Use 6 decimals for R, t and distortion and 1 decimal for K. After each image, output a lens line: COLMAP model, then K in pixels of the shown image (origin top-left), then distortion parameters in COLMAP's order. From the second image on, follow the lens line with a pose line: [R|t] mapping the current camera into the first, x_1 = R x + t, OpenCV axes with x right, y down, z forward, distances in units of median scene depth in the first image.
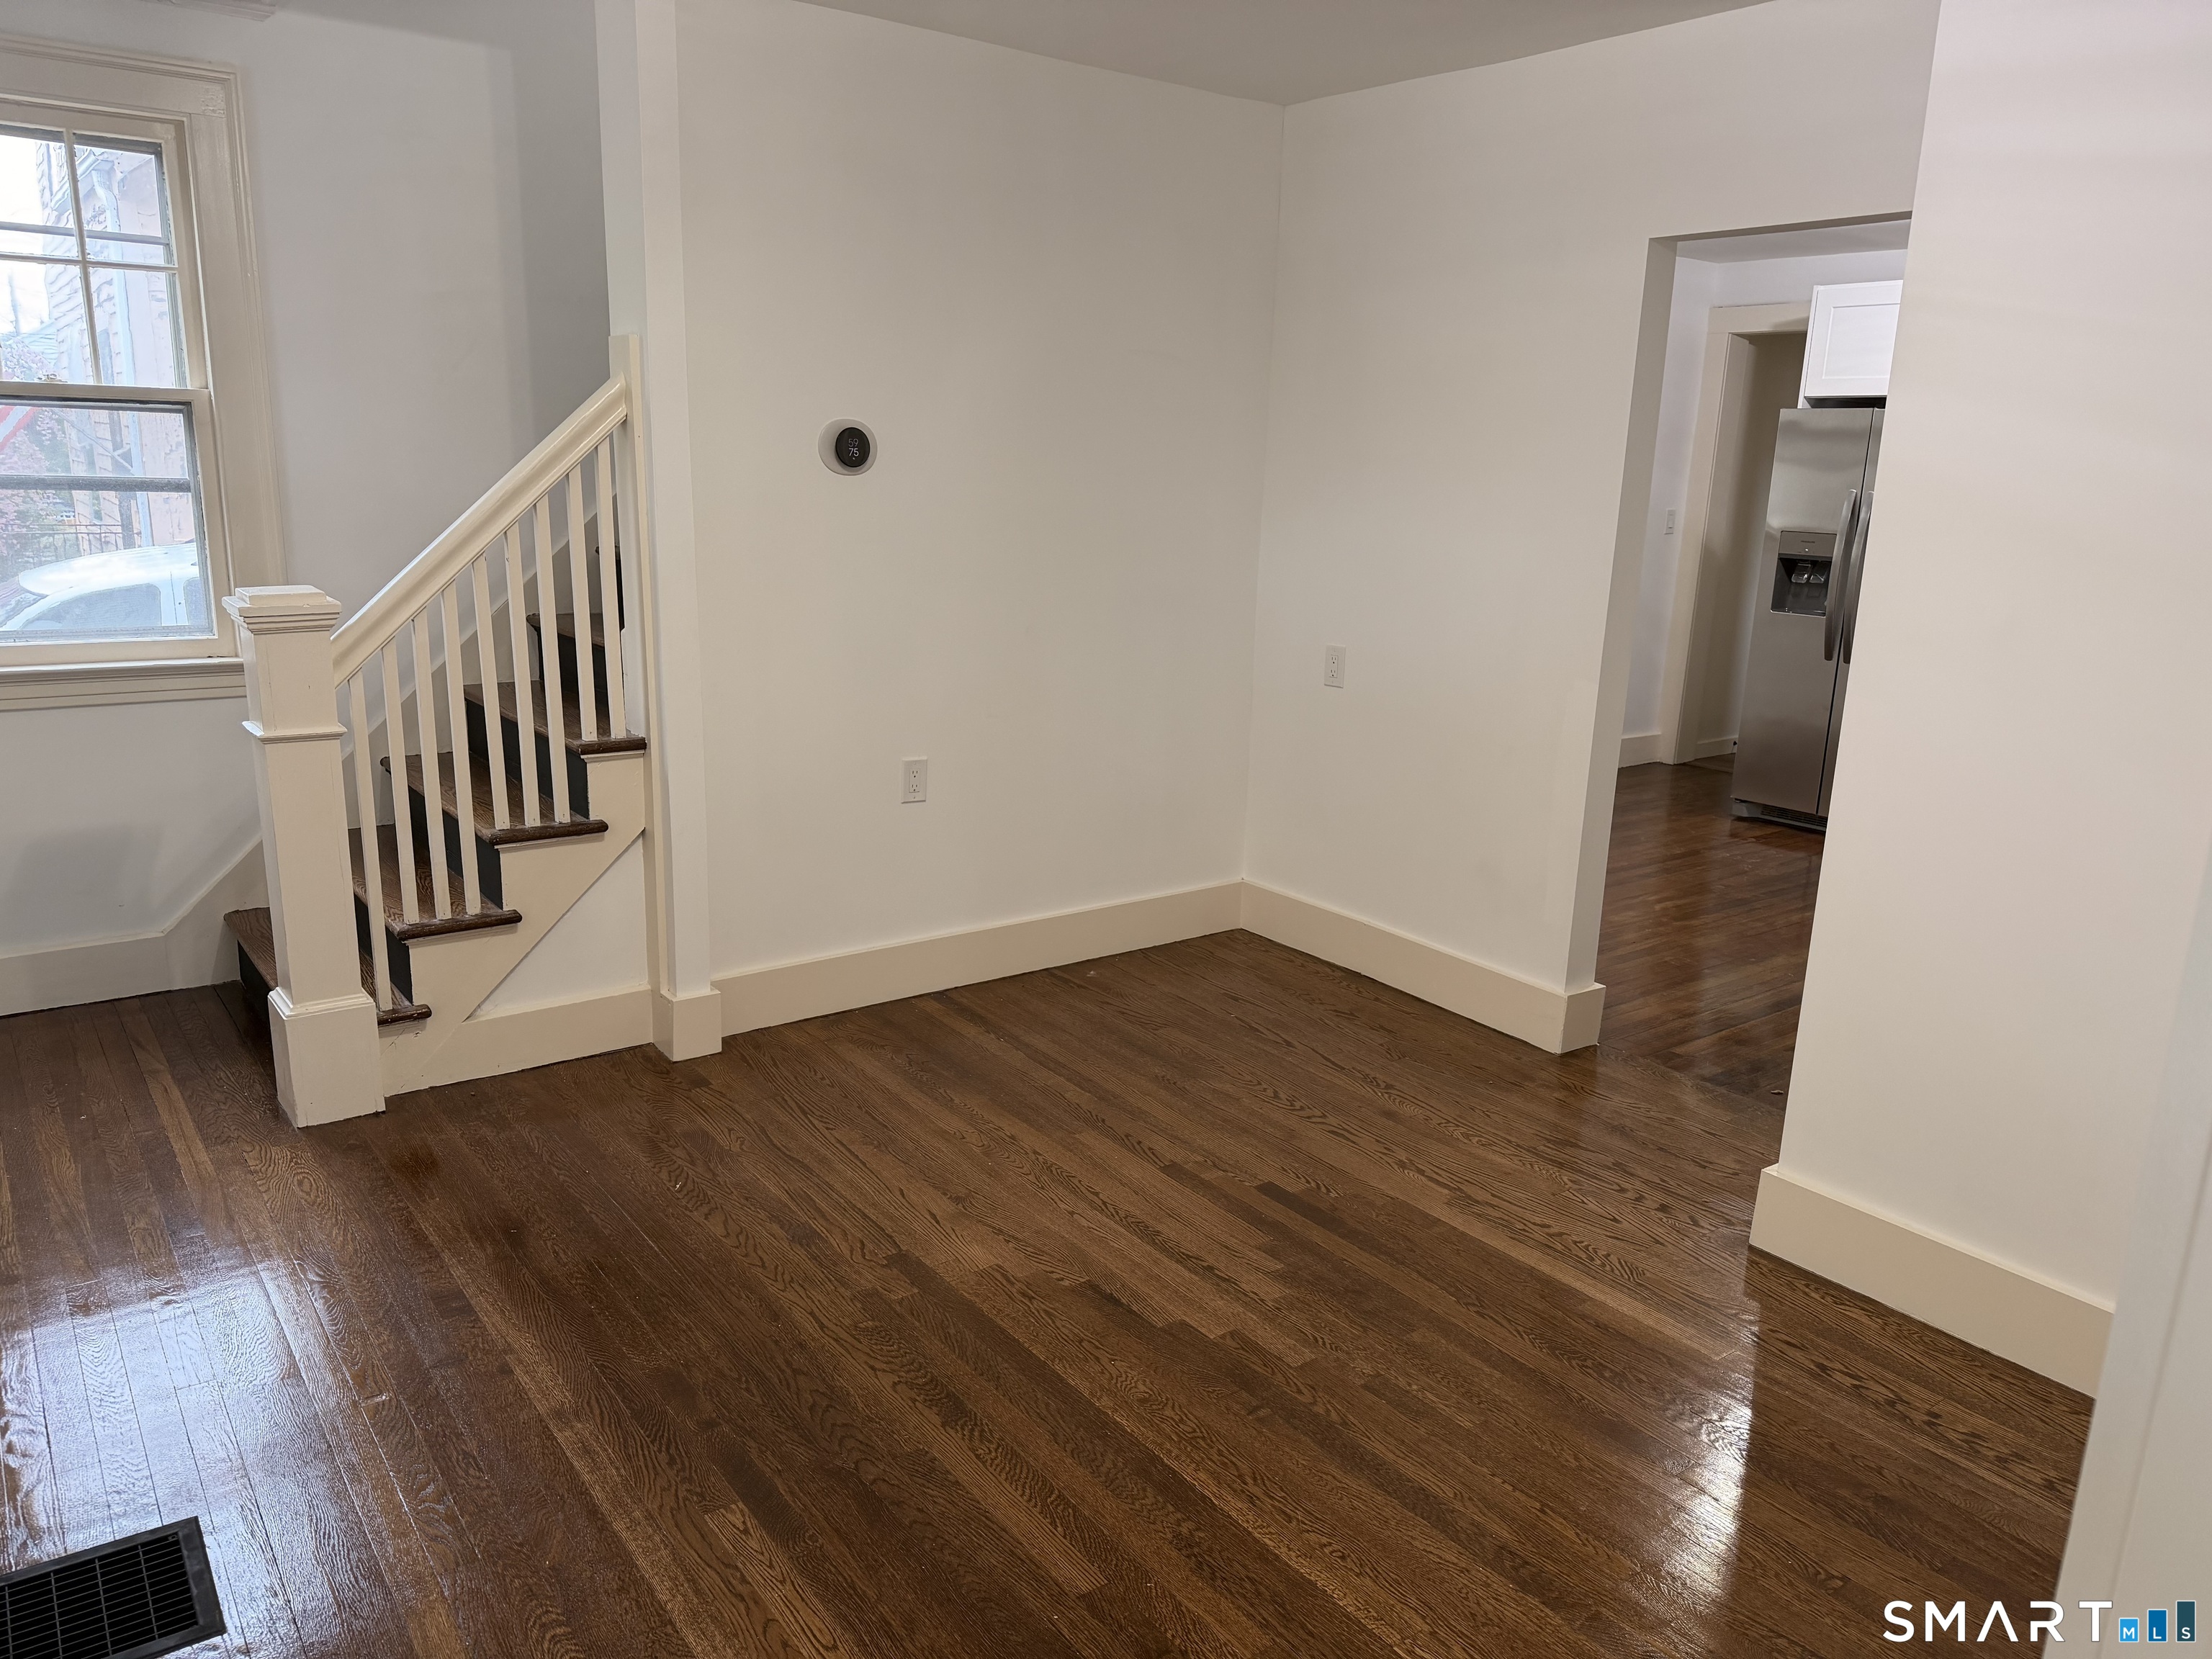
lens RADIAL K [[1546.5, 0, 1120.3], [0, 1546.5, 842.3], [0, 0, 1]] dist [0.010564, -0.008511]
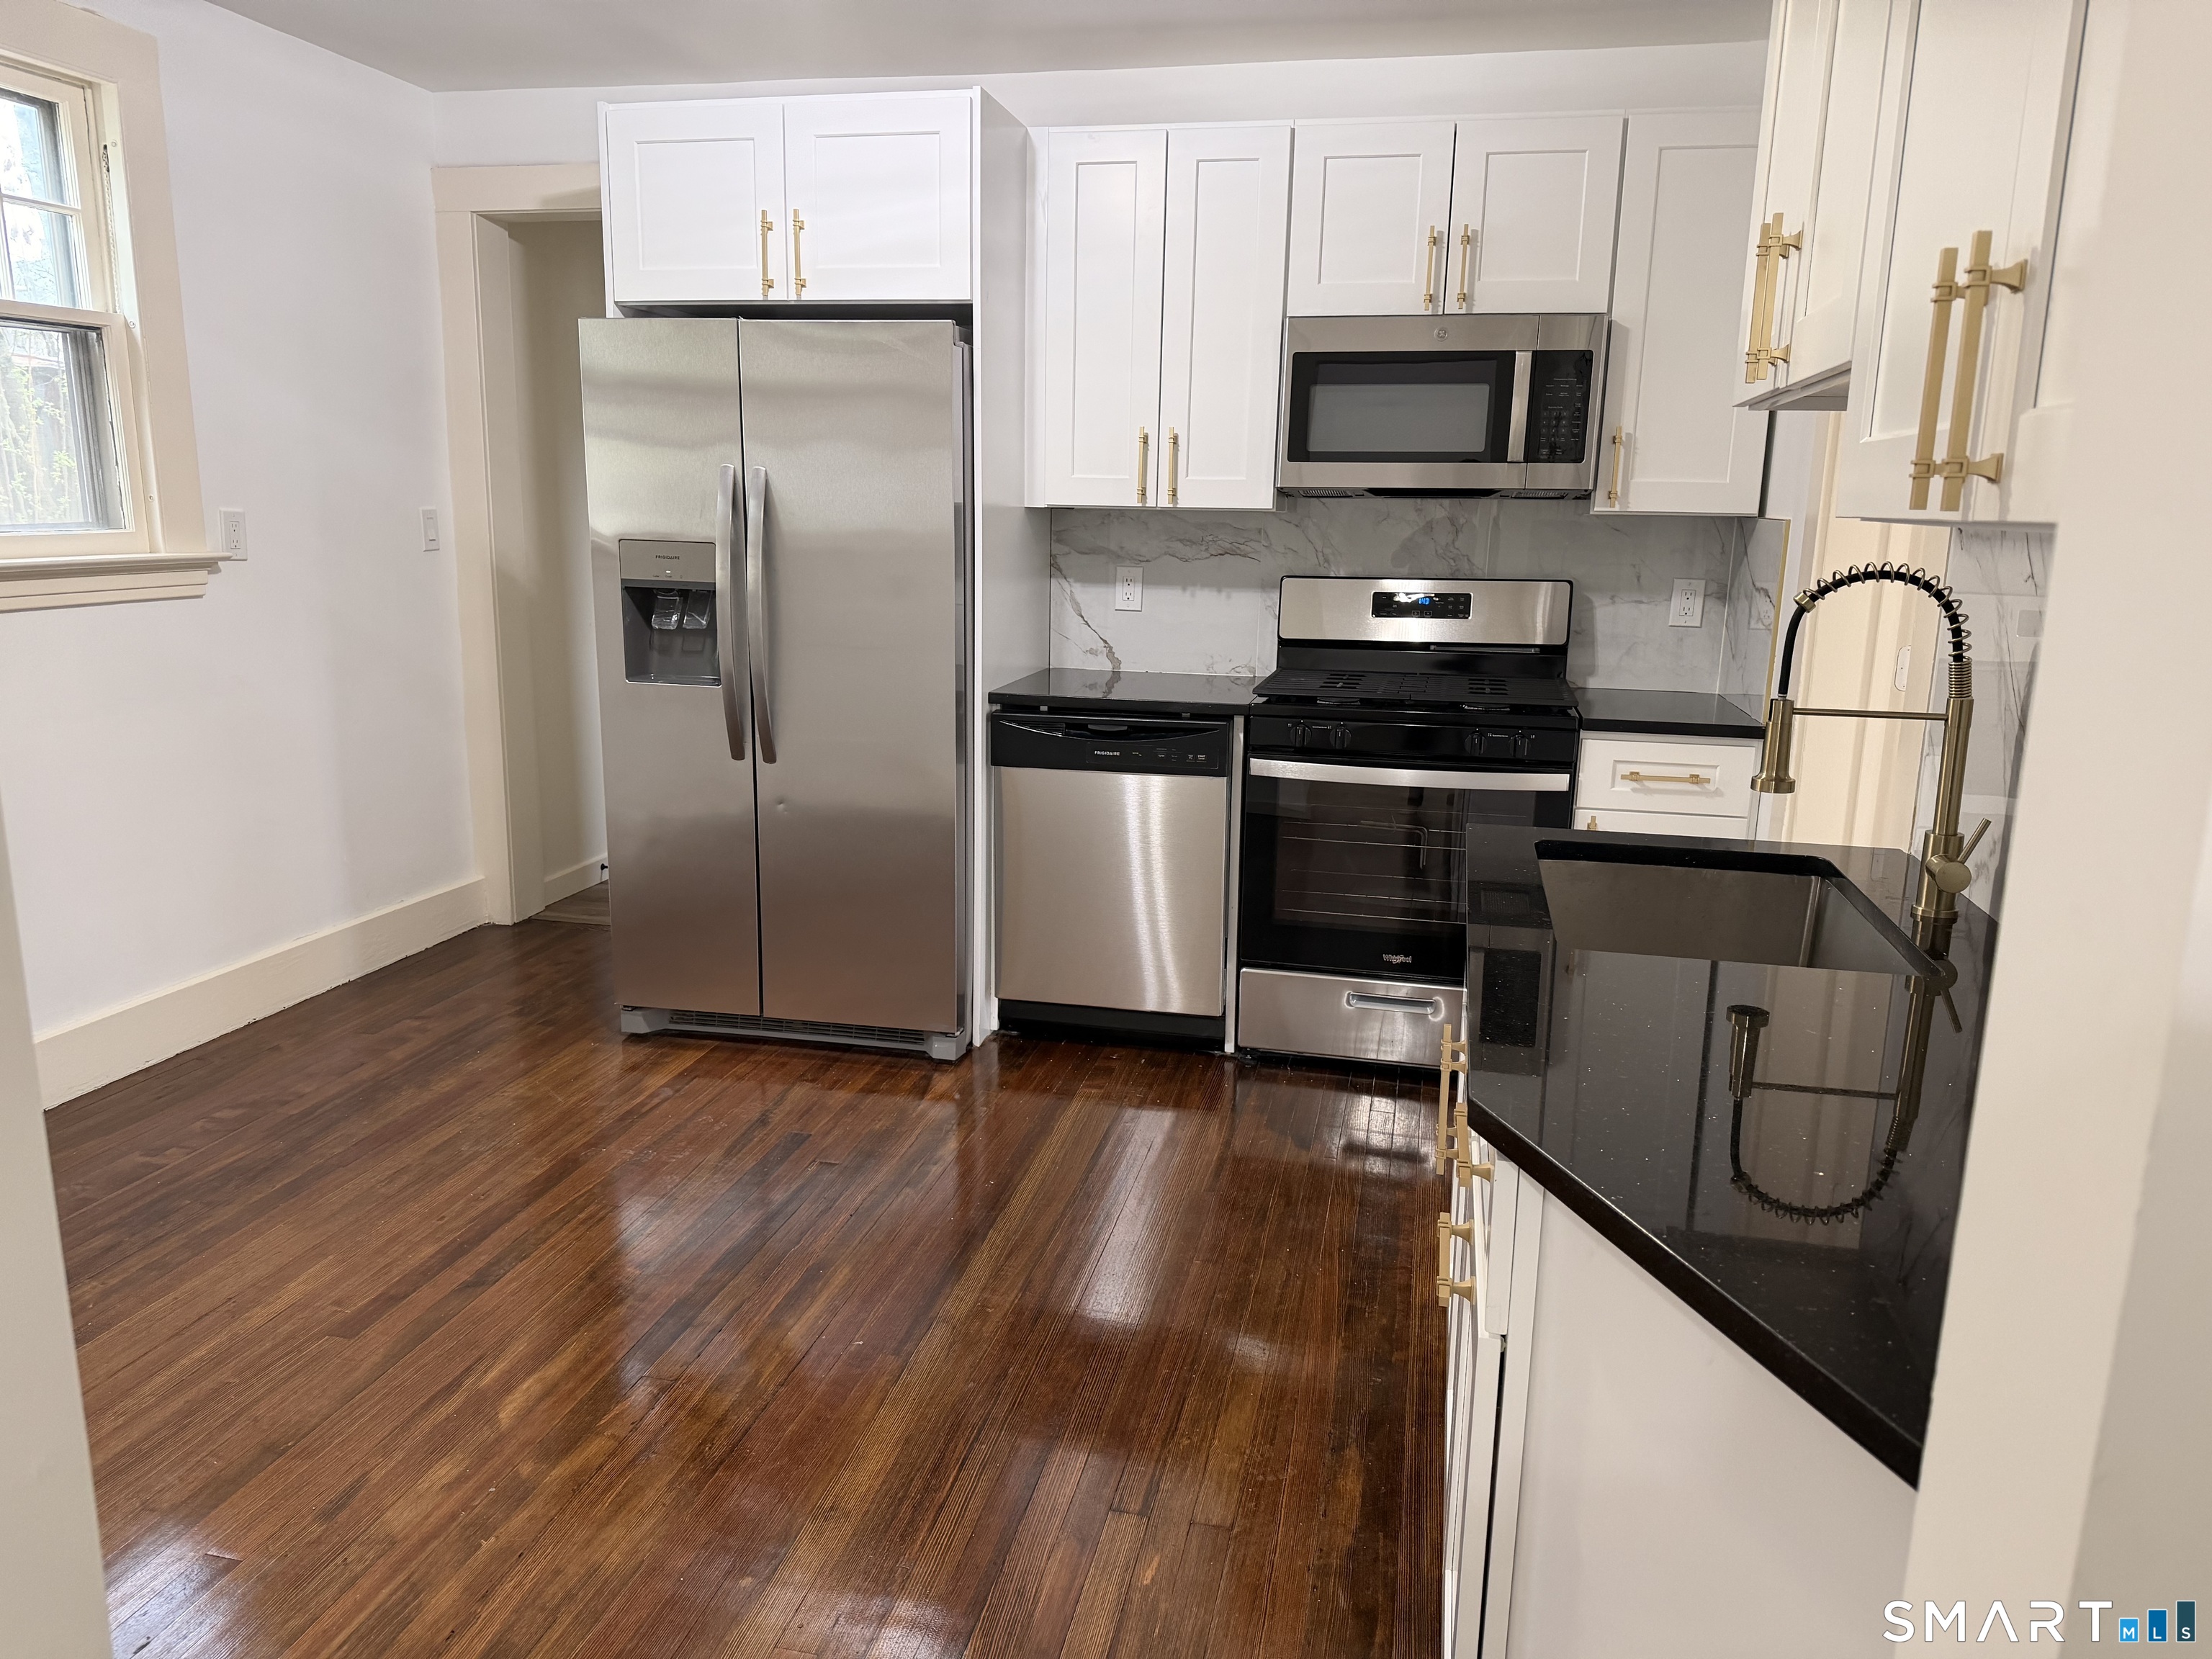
lens RADIAL K [[1546.5, 0, 1120.8], [0, 1546.5, 823.8], [0, 0, 1]] dist [0.010564, -0.008511]
pose [[0.755502, -0.150255, 0.637683, 0.183176], [0.162609, 0.985894, 0.039650, -0.088546], [-0.634646, 0.073737, 0.769277, 0.442486]]
